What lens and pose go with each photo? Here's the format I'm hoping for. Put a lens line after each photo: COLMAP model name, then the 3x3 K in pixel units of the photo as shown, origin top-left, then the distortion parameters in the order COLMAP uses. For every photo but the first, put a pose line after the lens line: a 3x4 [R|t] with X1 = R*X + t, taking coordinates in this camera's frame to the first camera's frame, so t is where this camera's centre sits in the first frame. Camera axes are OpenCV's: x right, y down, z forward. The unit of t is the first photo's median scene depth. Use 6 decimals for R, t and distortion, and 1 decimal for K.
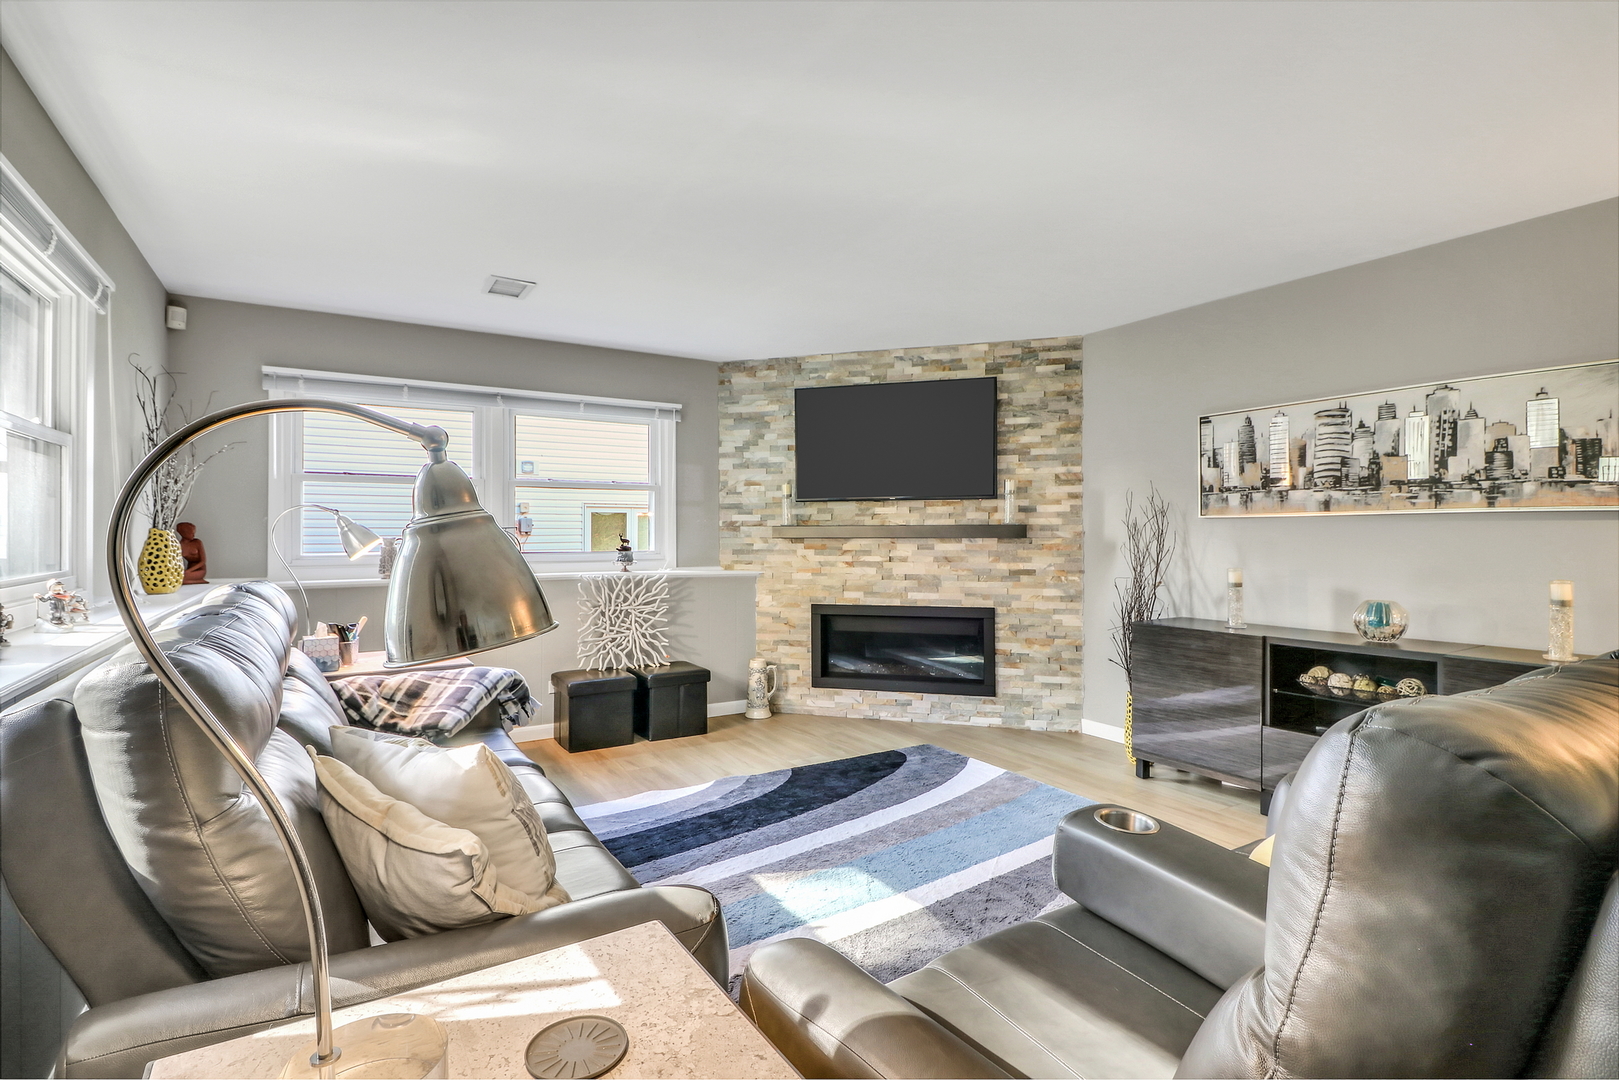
lens RADIAL K [[779.5, 0, 786.6], [0, 779.5, 534.8], [0, 0, 1]] dist [-0.002529, -0.001193]
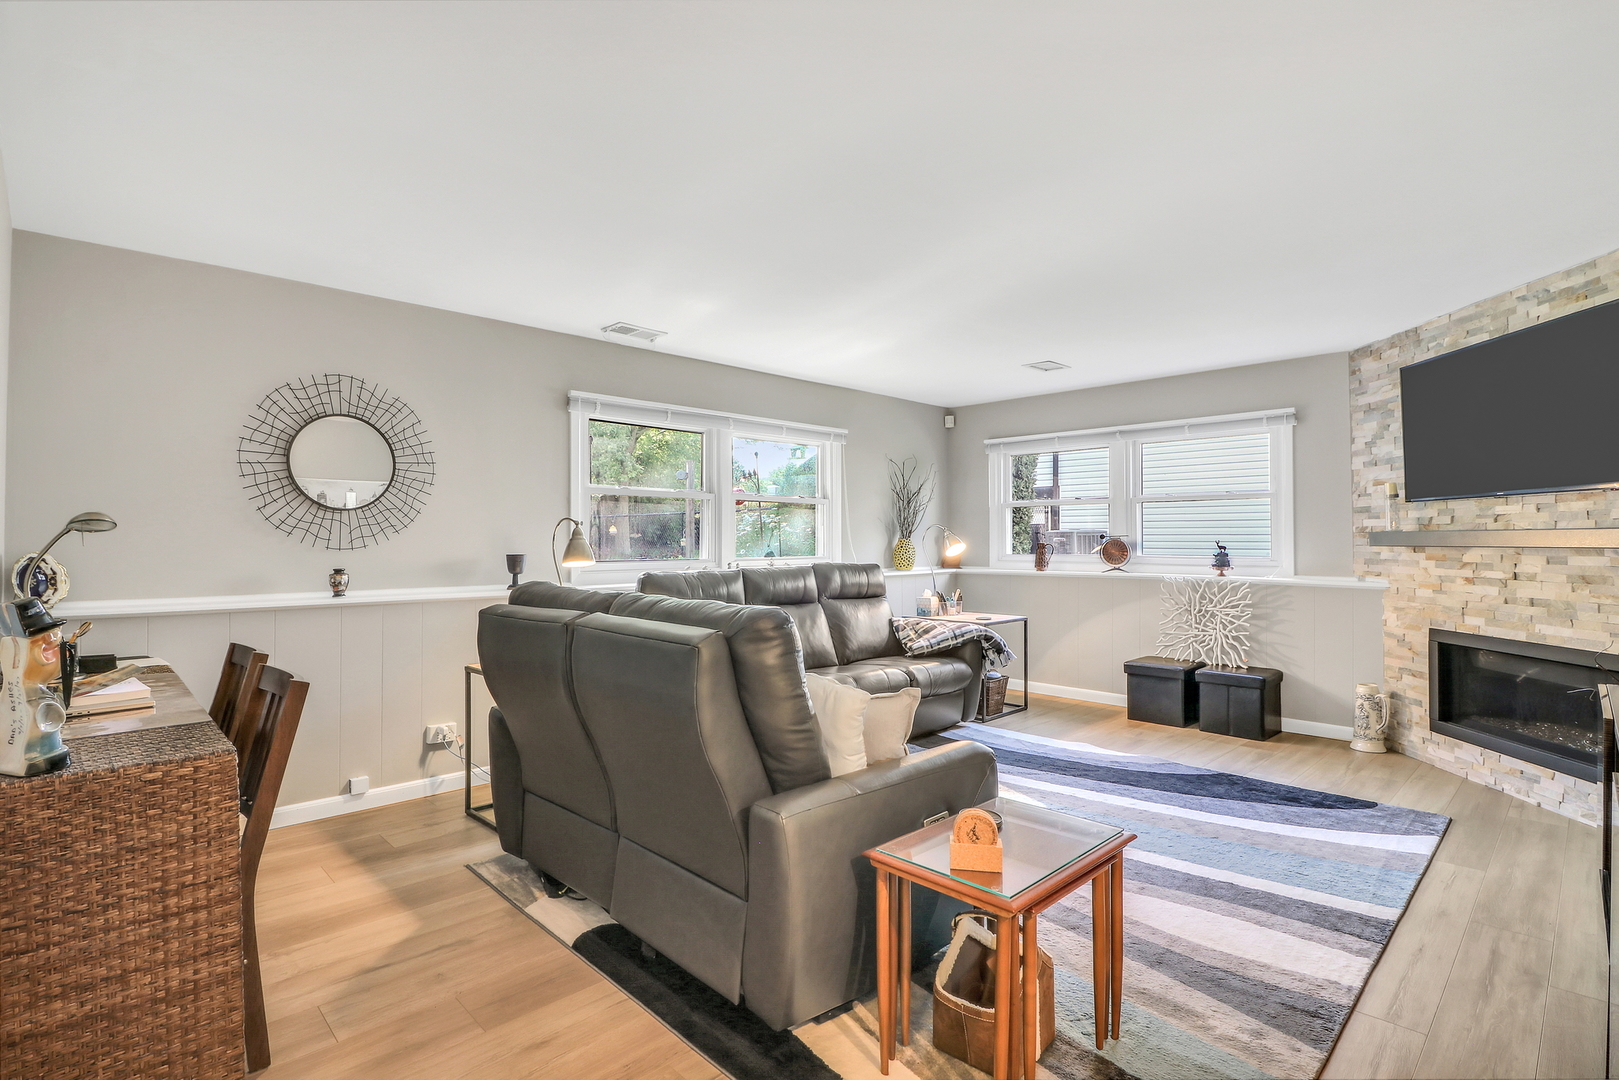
lens RADIAL K [[779.5, 0, 786.6], [0, 779.5, 534.8], [0, 0, 1]] dist [-0.002529, -0.001193]
pose [[0.219344, -0.005633, -0.975631, 0.690954], [-0.001382, 0.999981, -0.006084, -0.002024], [0.975647, 0.002682, 0.219332, 0.176278]]
